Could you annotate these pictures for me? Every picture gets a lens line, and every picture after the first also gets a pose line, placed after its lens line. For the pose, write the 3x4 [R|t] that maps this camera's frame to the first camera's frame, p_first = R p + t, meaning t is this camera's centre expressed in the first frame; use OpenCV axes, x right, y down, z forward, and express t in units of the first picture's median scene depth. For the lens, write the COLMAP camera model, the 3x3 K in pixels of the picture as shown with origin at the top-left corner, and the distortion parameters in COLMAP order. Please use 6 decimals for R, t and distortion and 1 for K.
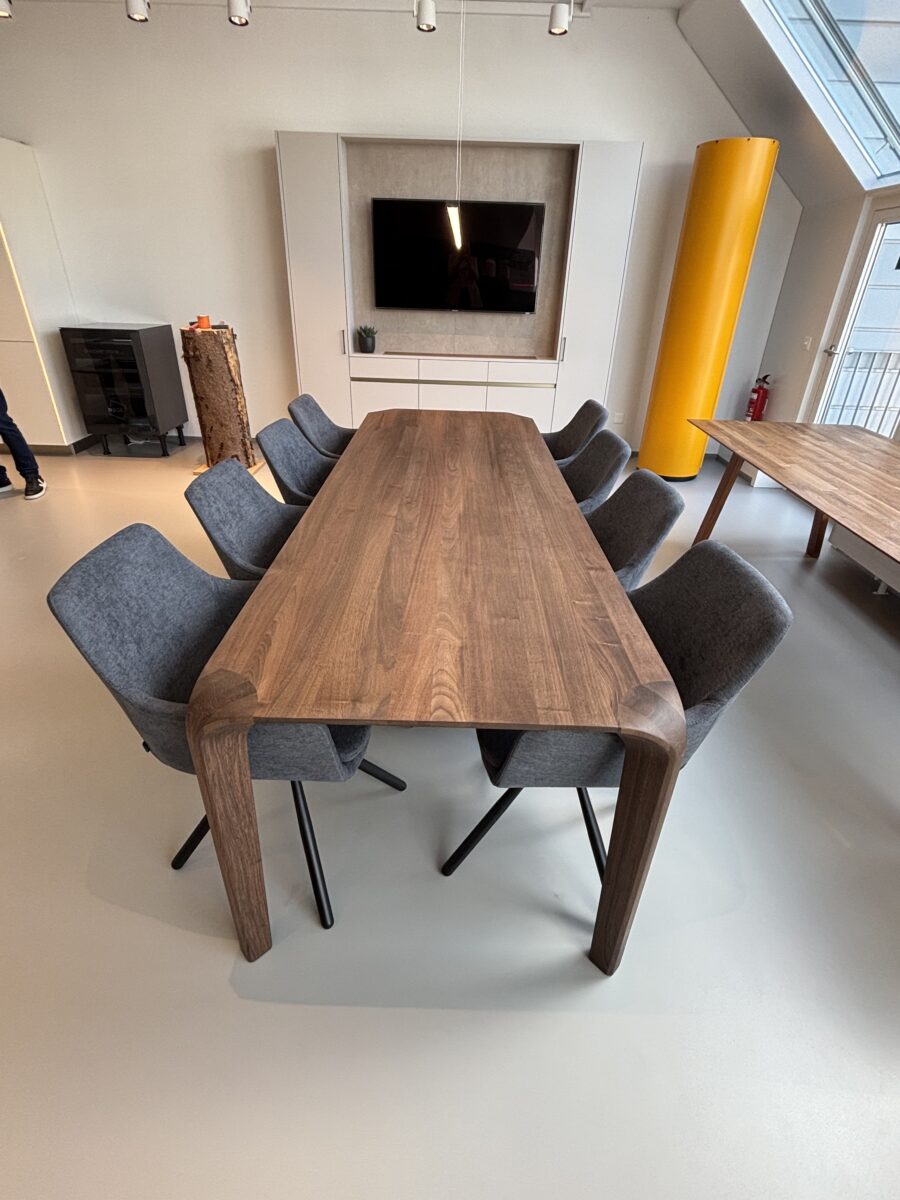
lens RADIAL K [[572.8, 0, 450.0], [0, 572.8, 600.0], [0, 0, 1]] dist [-0.002312, 0.000707]
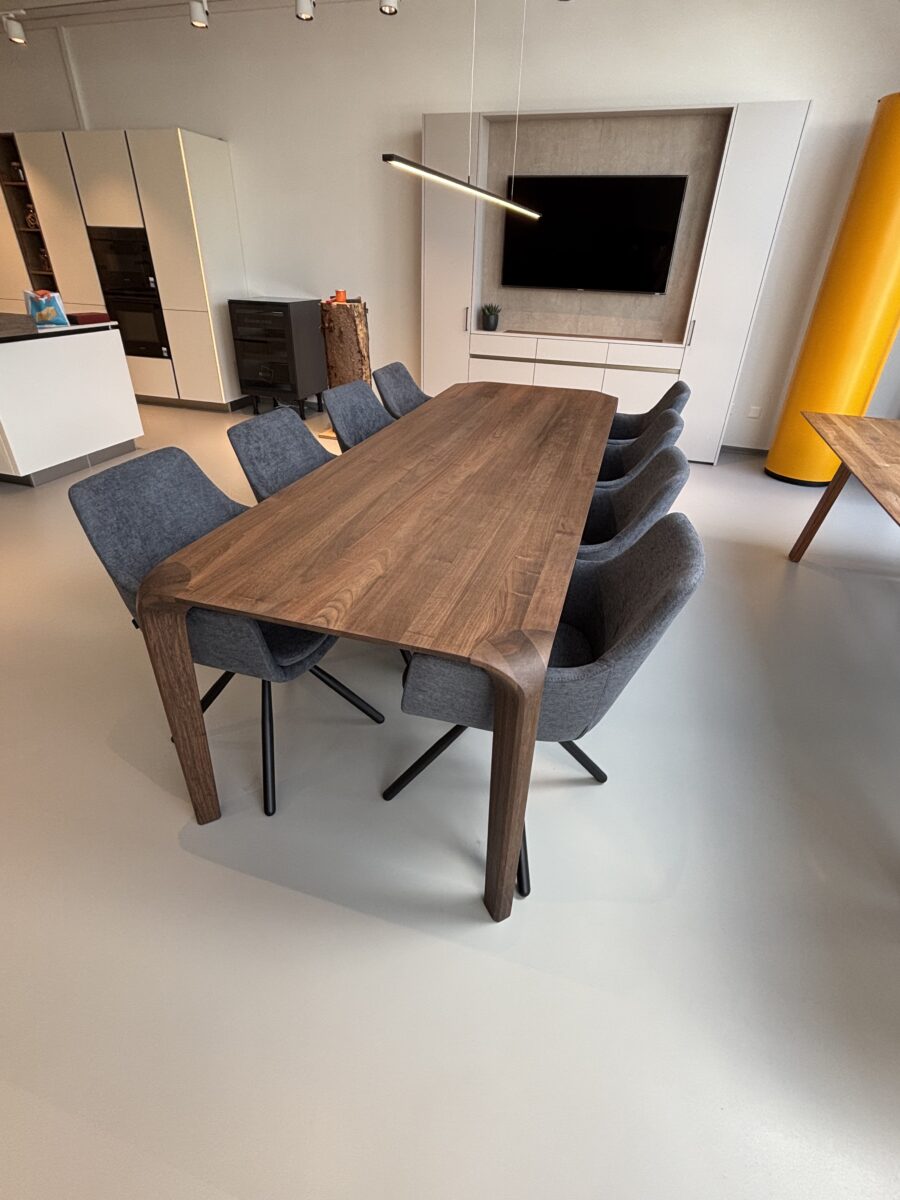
lens RADIAL K [[572.8, 0, 450.0], [0, 572.8, 600.0], [0, 0, 1]] dist [-0.002312, 0.000707]
pose [[0.958479, 0.145685, -0.245142, 0.218372], [-0.141681, 0.989329, 0.033989, 0.037343], [0.247477, 0.002154, 0.968891, -0.009960]]
